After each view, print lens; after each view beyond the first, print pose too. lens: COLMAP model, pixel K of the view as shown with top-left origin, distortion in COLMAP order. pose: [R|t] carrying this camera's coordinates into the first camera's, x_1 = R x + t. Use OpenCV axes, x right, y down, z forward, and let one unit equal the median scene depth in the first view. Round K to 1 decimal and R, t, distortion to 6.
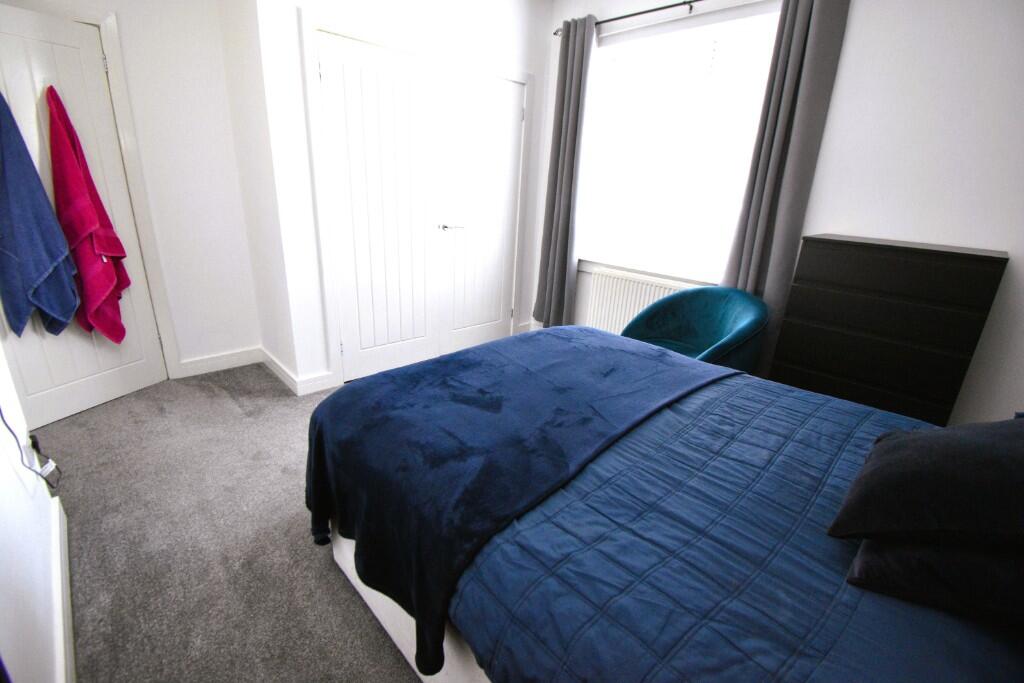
lens RADIAL K [[471.0, 0, 512.0], [0, 471.0, 341.5], [0, 0, 1]] dist [0.001840, 0.000112]
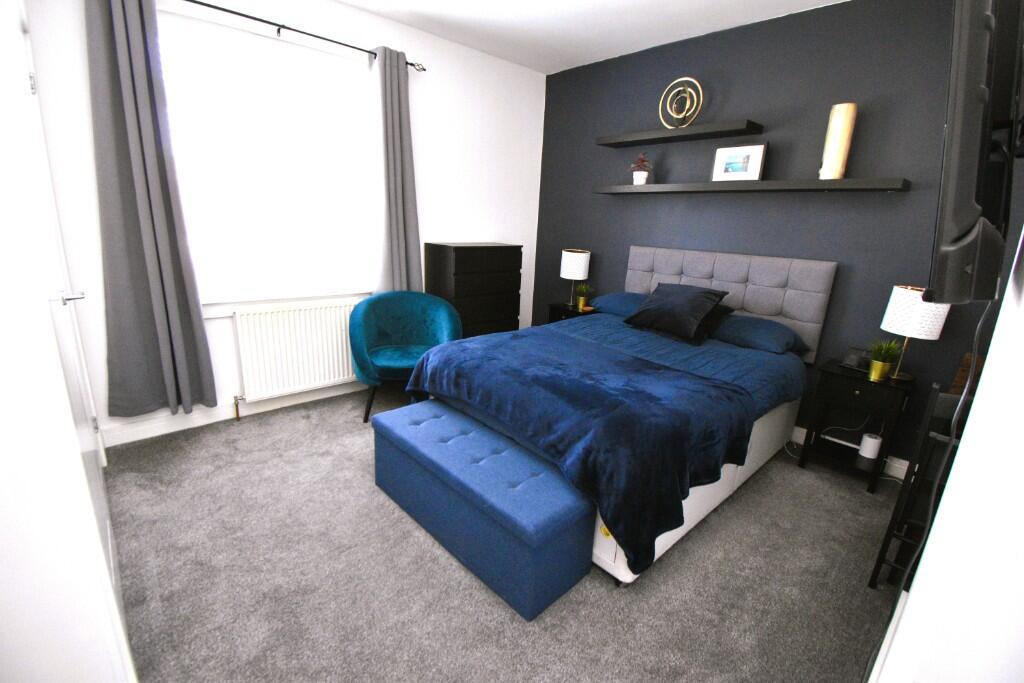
lens RADIAL K [[459.3, 0, 506.6], [0, 459.3, 348.5], [0, 0, 1]] dist [0.031832, -0.000167]
pose [[-0.006708, -0.312952, 0.949745, -0.998231], [0.277781, 0.911803, 0.302411, -0.348388], [-0.960621, 0.265850, 0.080816, 0.871606]]
